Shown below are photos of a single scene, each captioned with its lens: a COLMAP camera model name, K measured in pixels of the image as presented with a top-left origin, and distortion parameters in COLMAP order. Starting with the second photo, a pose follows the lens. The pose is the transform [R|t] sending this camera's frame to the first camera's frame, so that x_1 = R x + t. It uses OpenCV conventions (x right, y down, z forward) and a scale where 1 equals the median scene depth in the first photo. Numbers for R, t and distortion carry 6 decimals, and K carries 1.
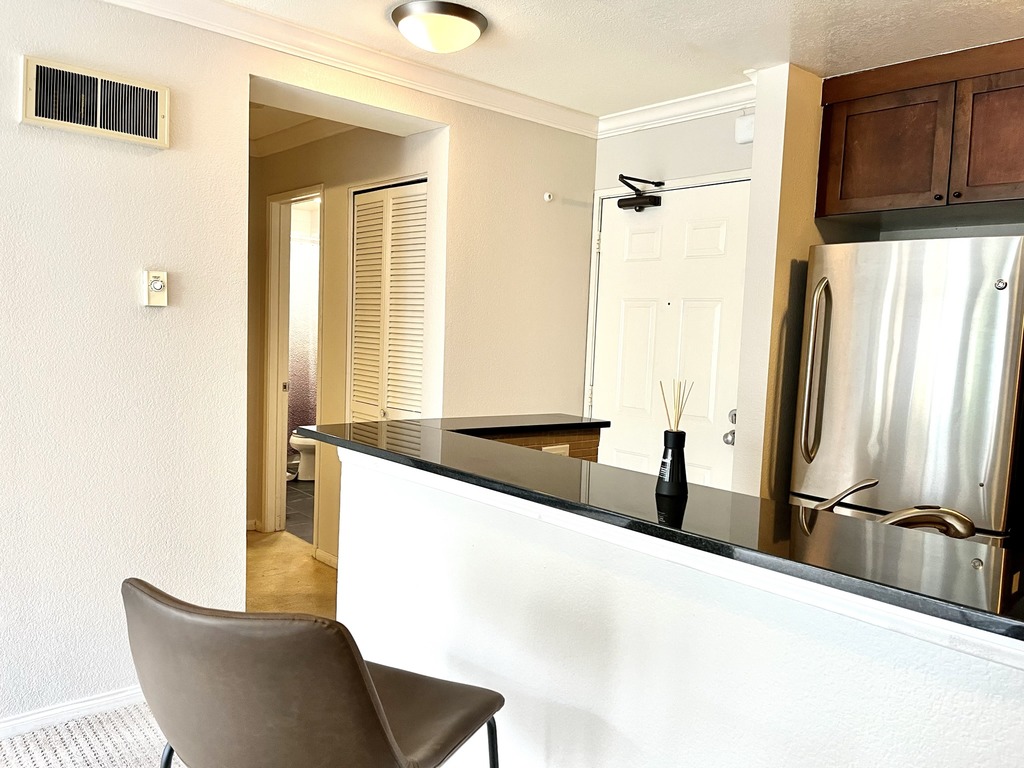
lens RADIAL K [[771.9, 0, 506.7], [0, 771.9, 392.0], [0, 0, 1]] dist [0.056357, -0.075433]
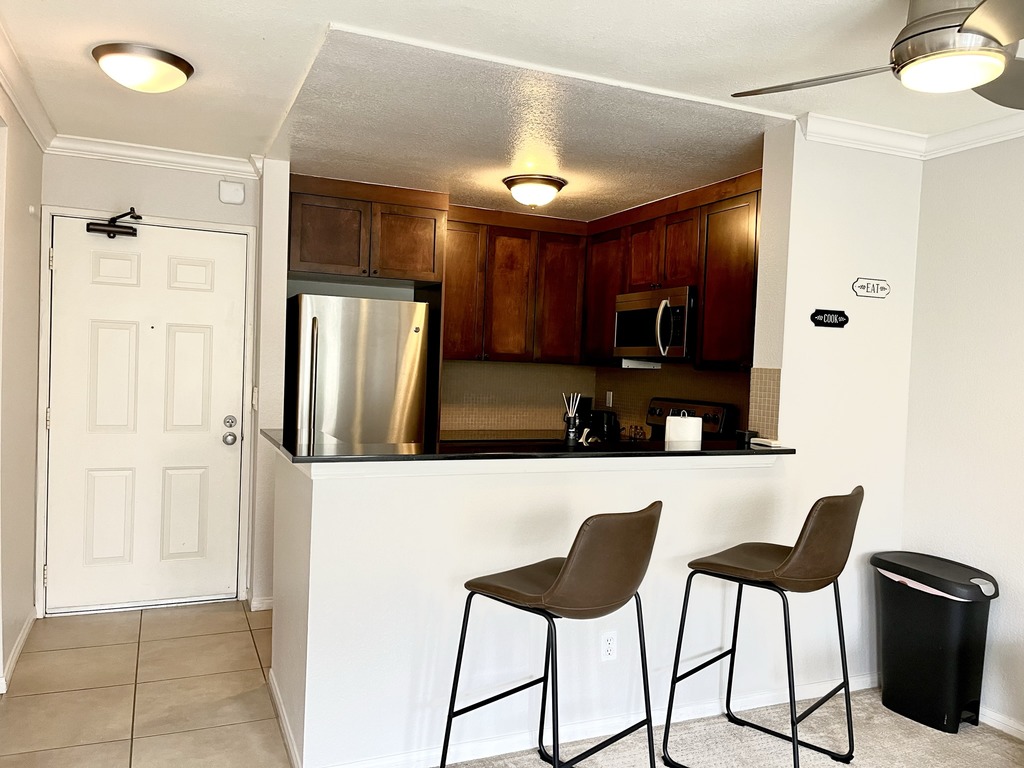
lens RADIAL K [[771.9, 0, 506.7], [0, 771.9, 388.1], [0, 0, 1]] dist [0.056357, -0.075433]
pose [[0.314360, -0.073283, 0.946471, -0.816707], [0.045626, 0.997030, 0.062043, -0.087140], [-0.948207, 0.023680, 0.316770, 0.200570]]
